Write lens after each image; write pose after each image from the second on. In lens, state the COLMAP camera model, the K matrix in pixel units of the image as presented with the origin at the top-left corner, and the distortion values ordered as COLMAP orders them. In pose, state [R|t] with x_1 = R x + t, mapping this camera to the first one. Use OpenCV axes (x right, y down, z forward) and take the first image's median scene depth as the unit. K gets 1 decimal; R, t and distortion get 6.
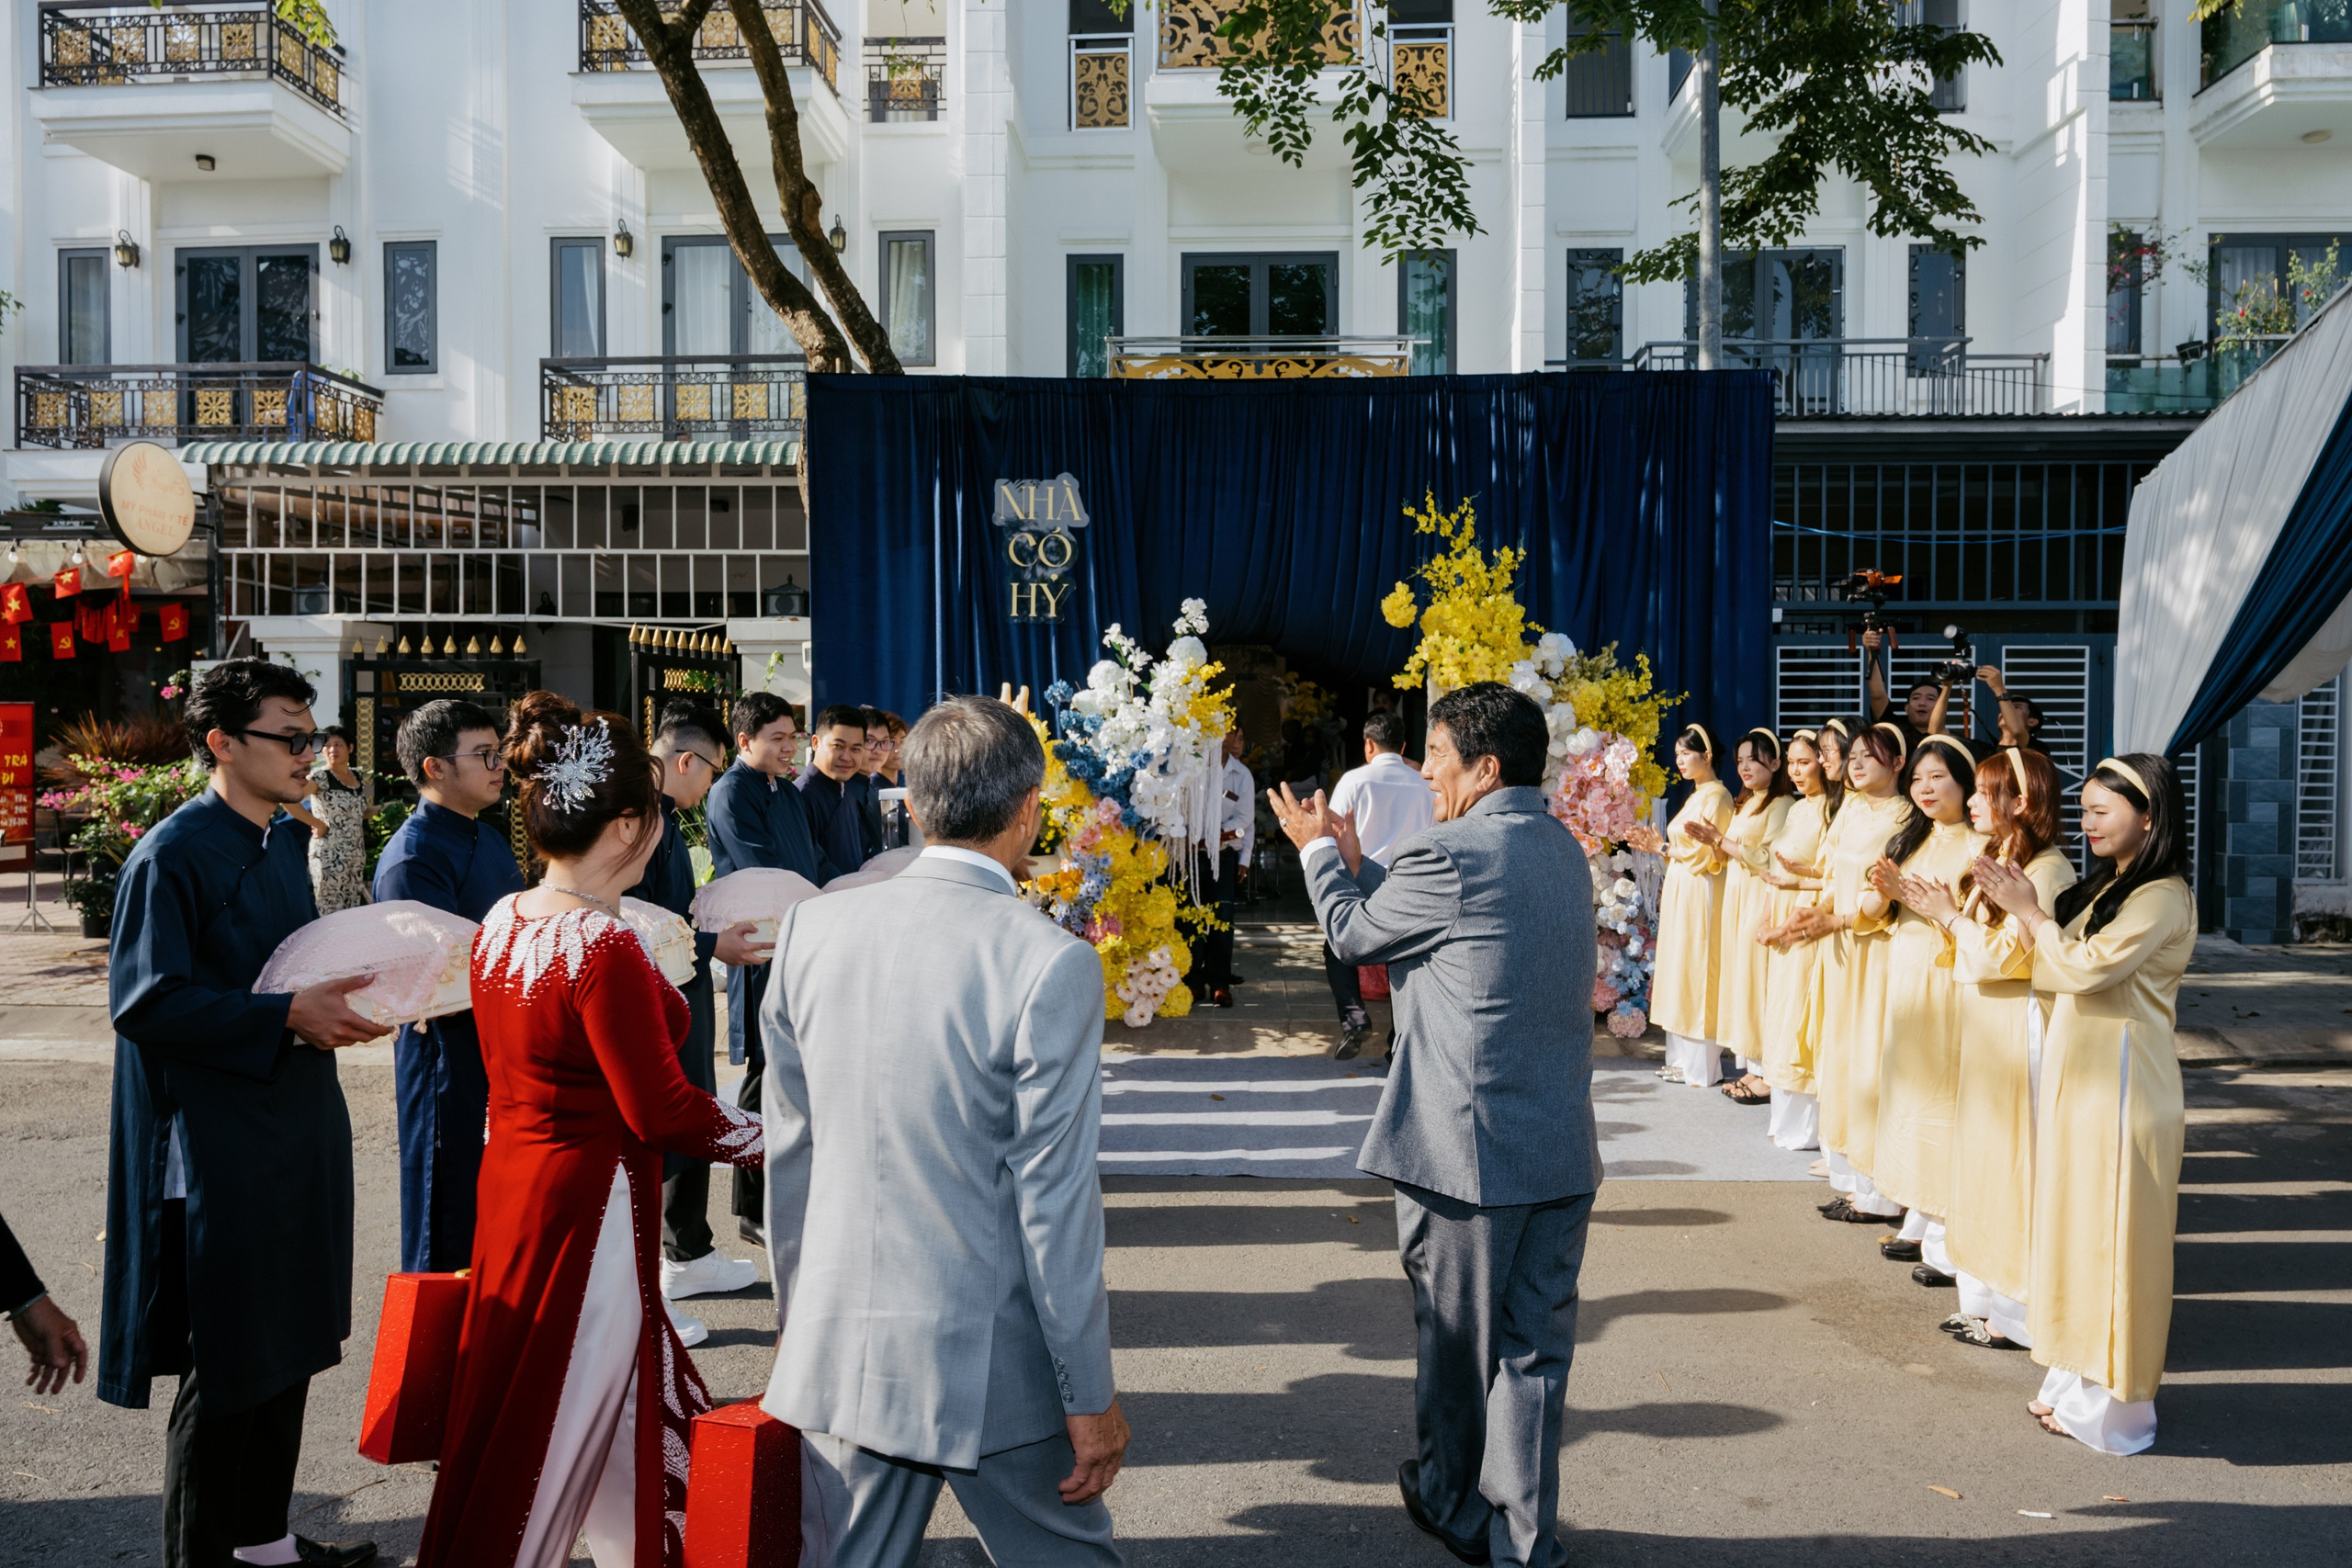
lens RADIAL K [[1591.4, 0, 1183.7], [0, 1591.4, 773.6], [0, 0, 1]] dist [-0.015485, 0.007023]
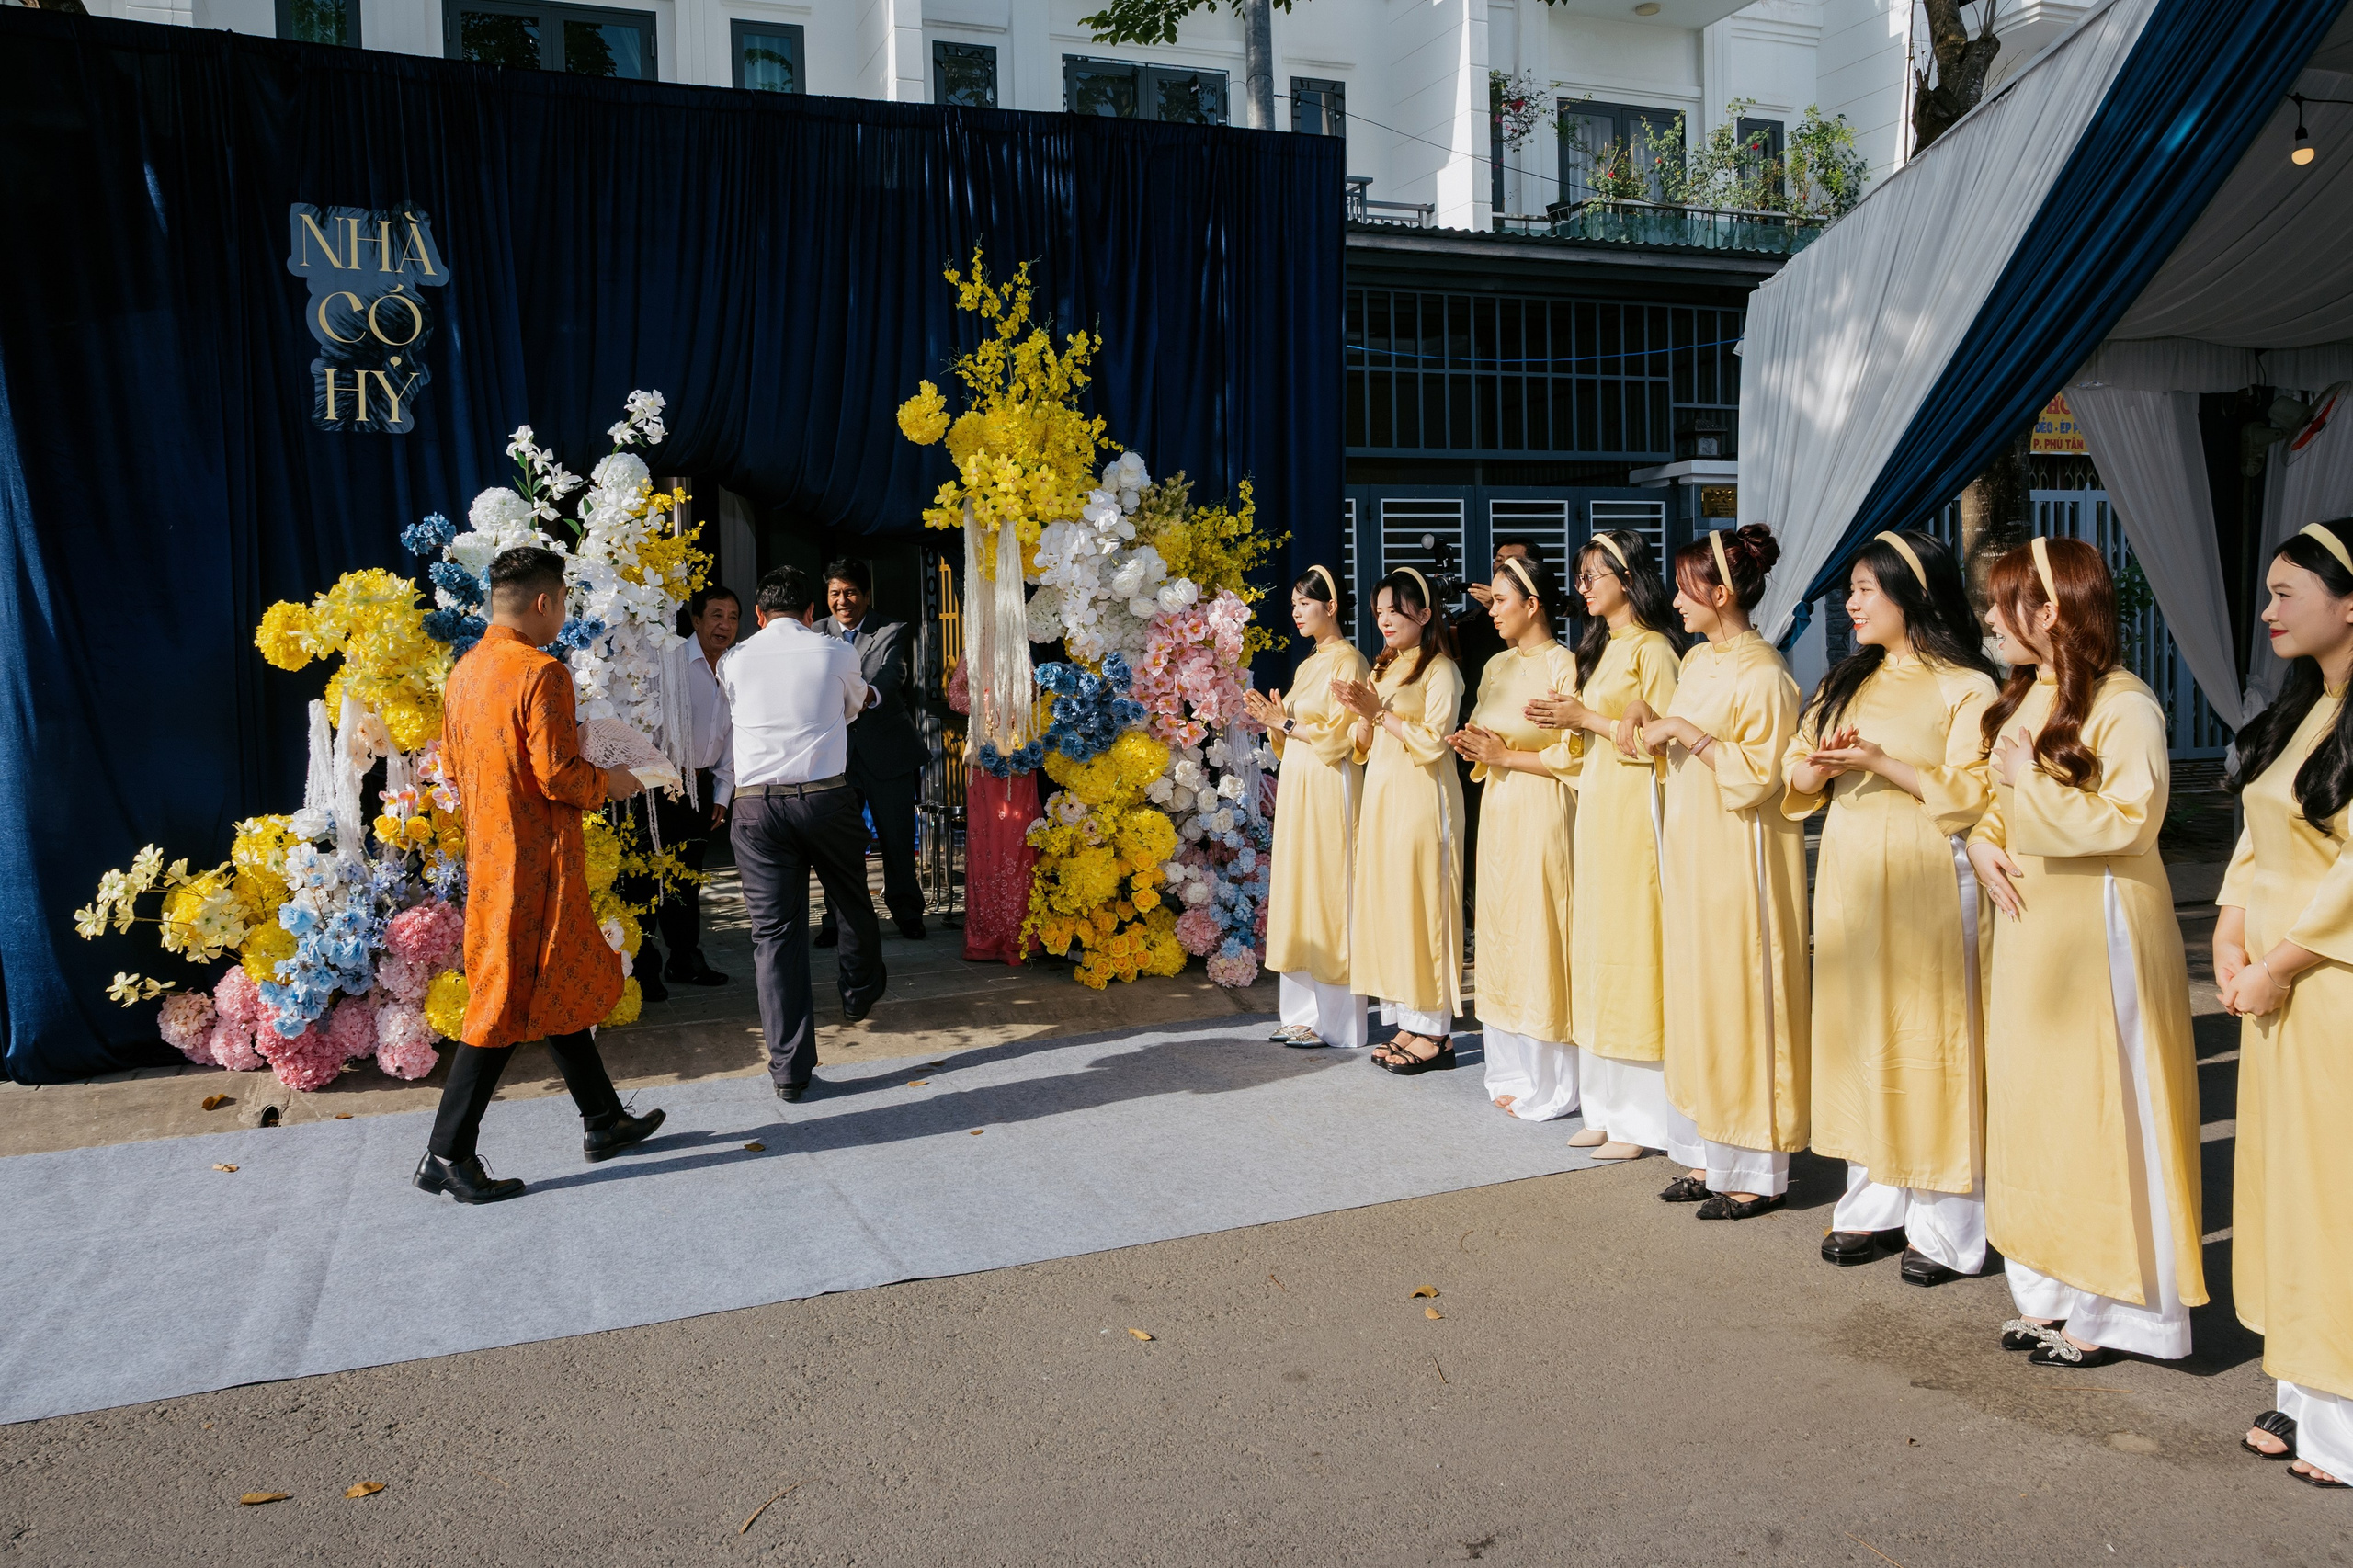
lens RADIAL K [[1723.1, 0, 1072.9], [0, 1723.1, 699.0], [0, 0, 1]] dist [-0.008041, -0.001299]
pose [[0.916429, -0.038669, 0.398324, -0.090047], [0.038730, 0.999219, 0.007896, 0.015042], [-0.398318, 0.008191, 0.917211, 0.199055]]
